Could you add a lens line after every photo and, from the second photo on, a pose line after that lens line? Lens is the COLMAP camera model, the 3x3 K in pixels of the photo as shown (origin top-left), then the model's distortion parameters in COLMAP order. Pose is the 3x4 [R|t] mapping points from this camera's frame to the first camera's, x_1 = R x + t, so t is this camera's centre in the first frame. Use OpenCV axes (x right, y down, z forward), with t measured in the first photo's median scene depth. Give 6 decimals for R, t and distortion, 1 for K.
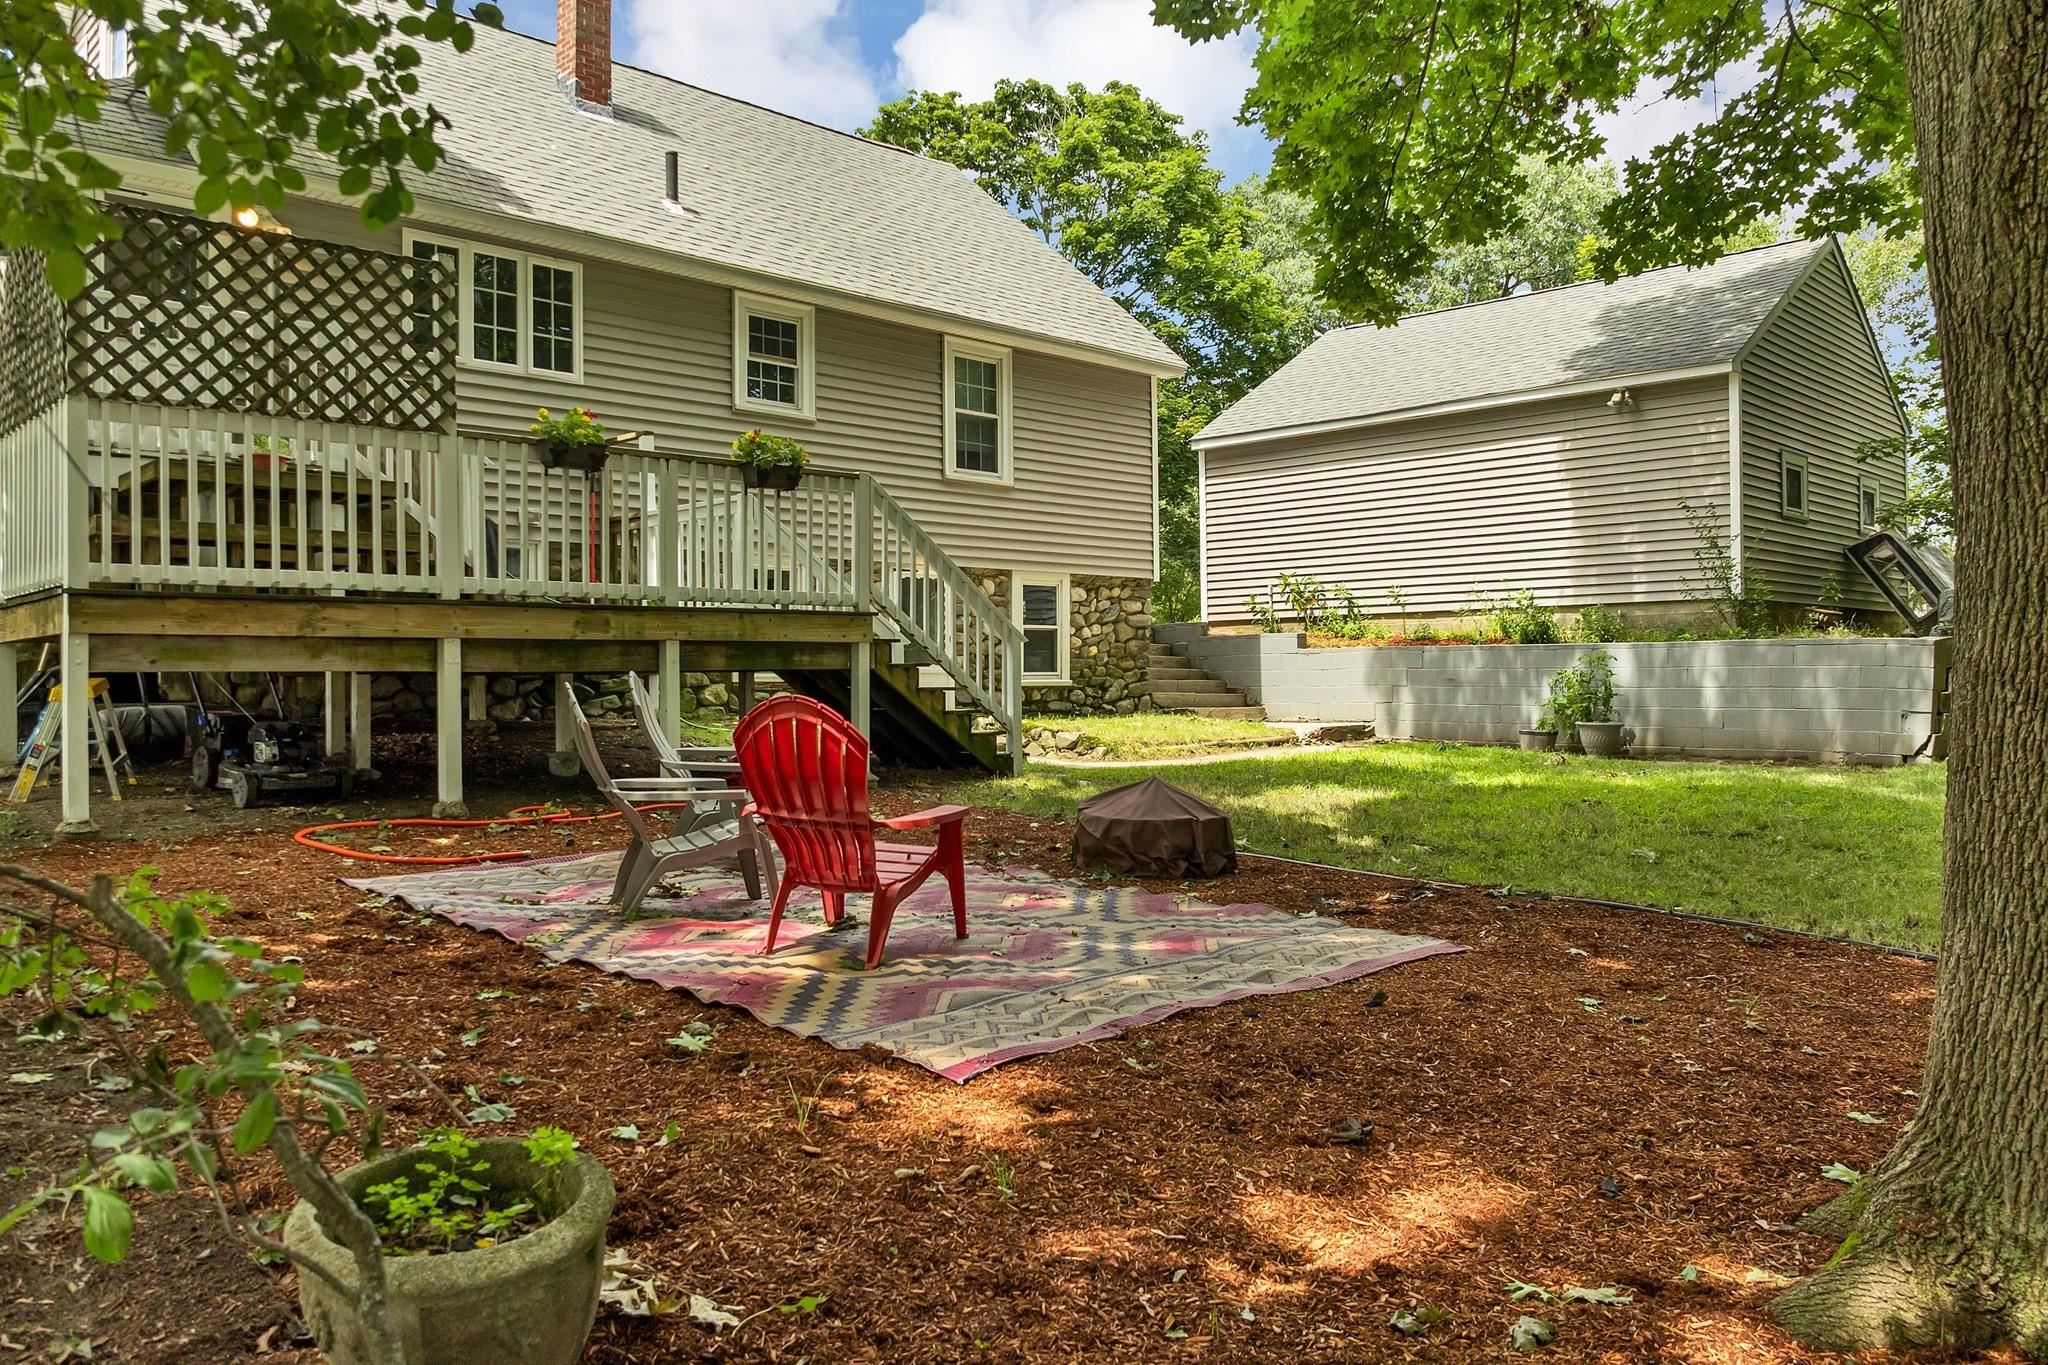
lens RADIAL K [[1494.5, 0, 1024.0], [0, 1494.5, 682.5], [0, 0, 1]] dist [0.001975, -0.073248]
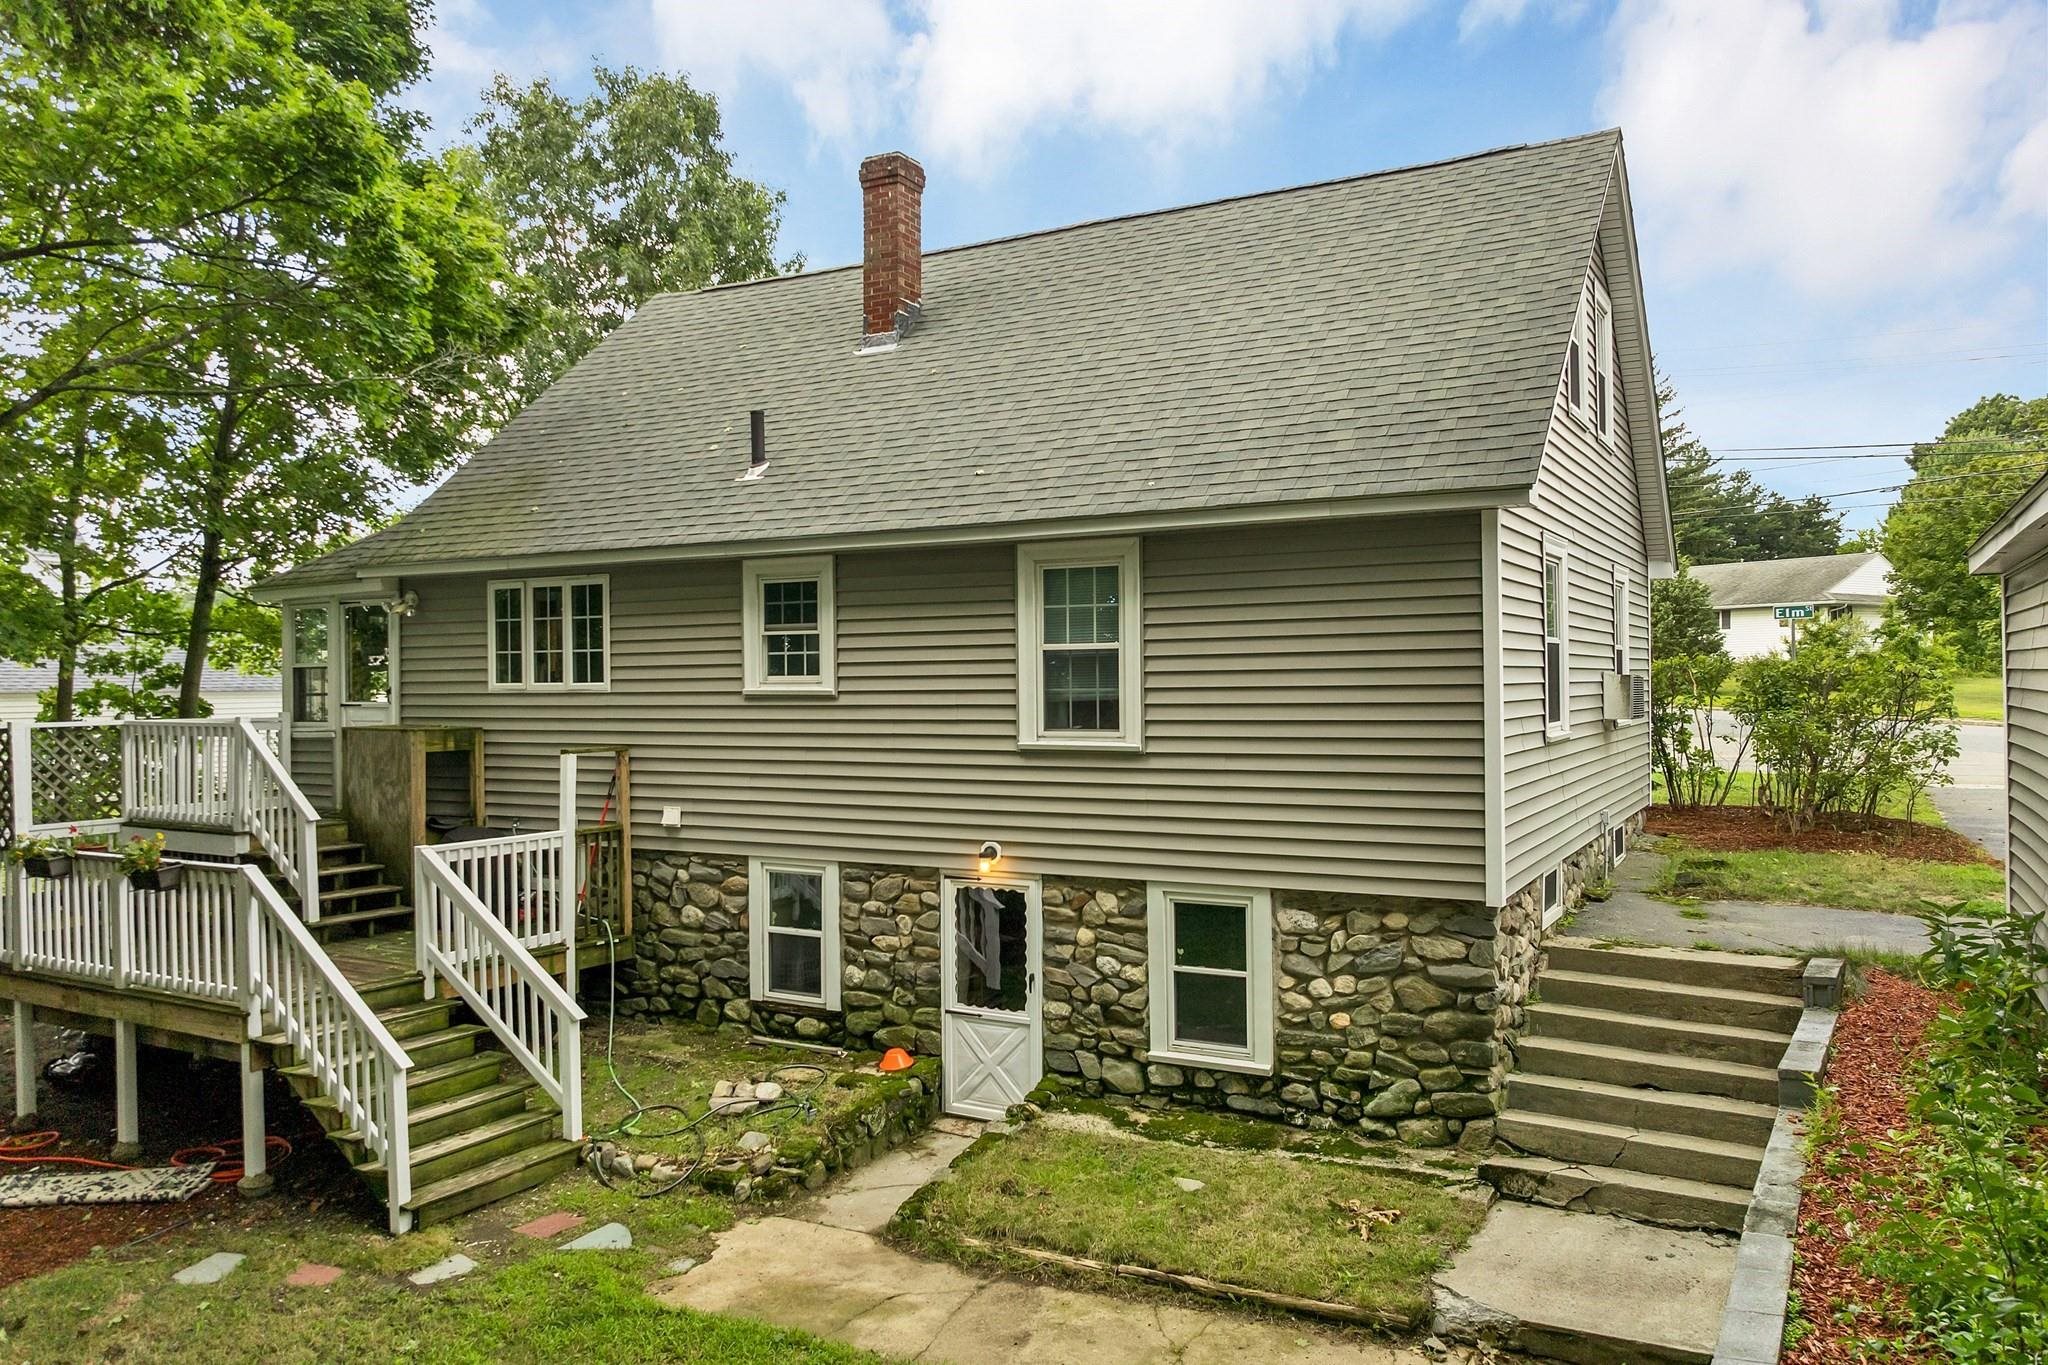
lens RADIAL K [[1494.5, 0, 1024.0], [0, 1494.5, 682.5], [0, 0, 1]] dist [0.001975, -0.073248]
pose [[0.268342, 0.008622, -0.963285, 0.604773], [0.009422, 0.999889, 0.011575, -0.169753], [0.963278, -0.012182, 0.268231, 0.786903]]
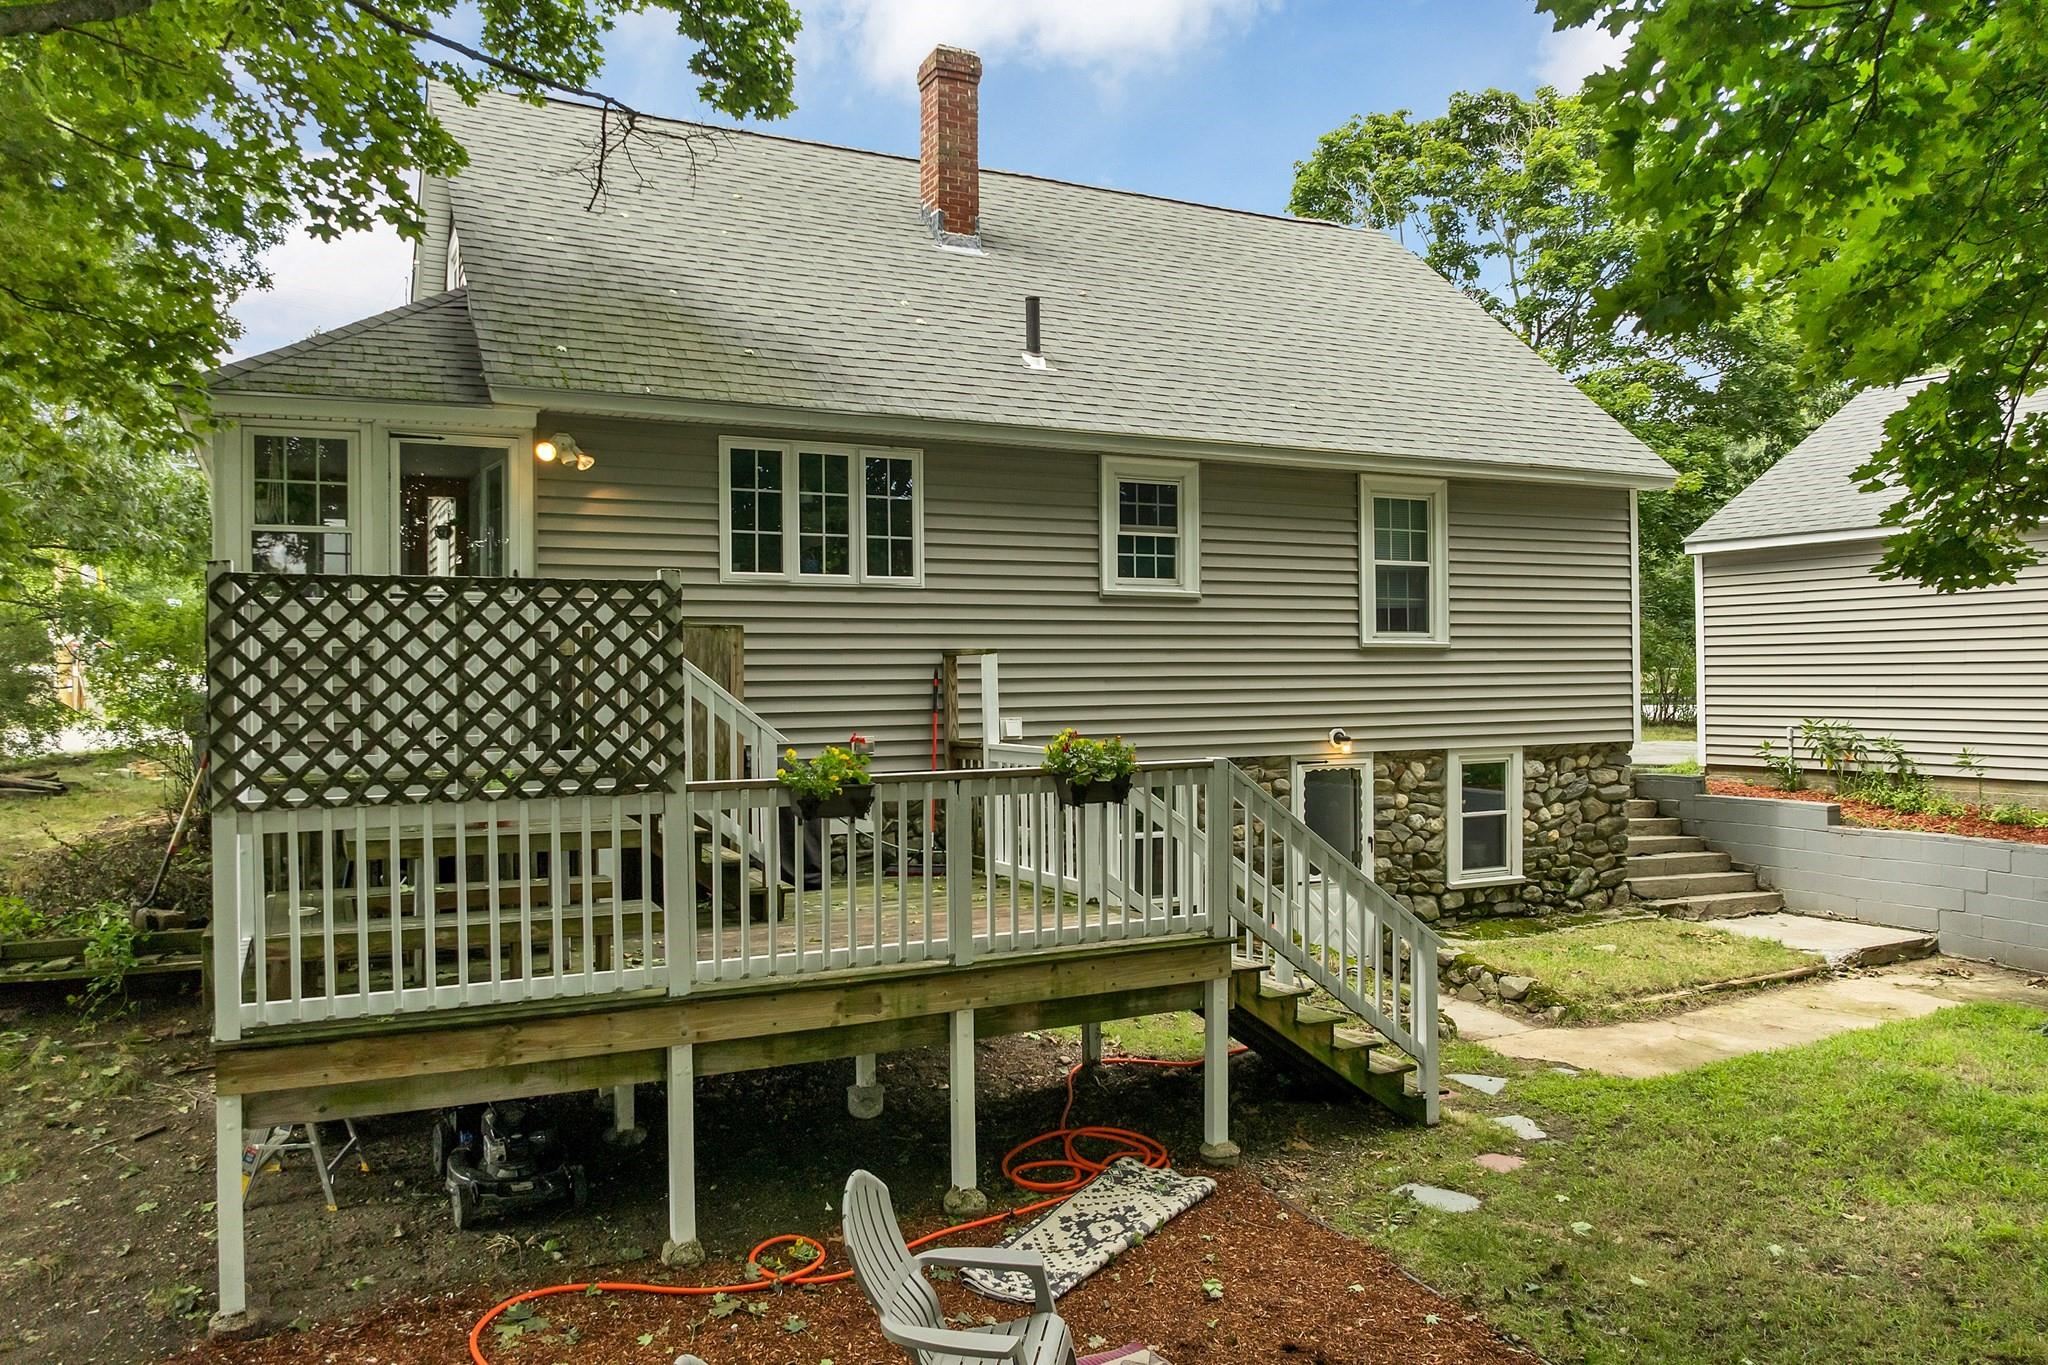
lens RADIAL K [[1494.5, 0, 1024.0], [0, 1494.5, 682.5], [0, 0, 1]] dist [0.001975, -0.073248]
pose [[0.952554, 0.000351, -0.304370, 0.020490], [0.001242, 0.999987, 0.005041, -0.117199], [0.304368, -0.005180, 0.952541, 0.146350]]
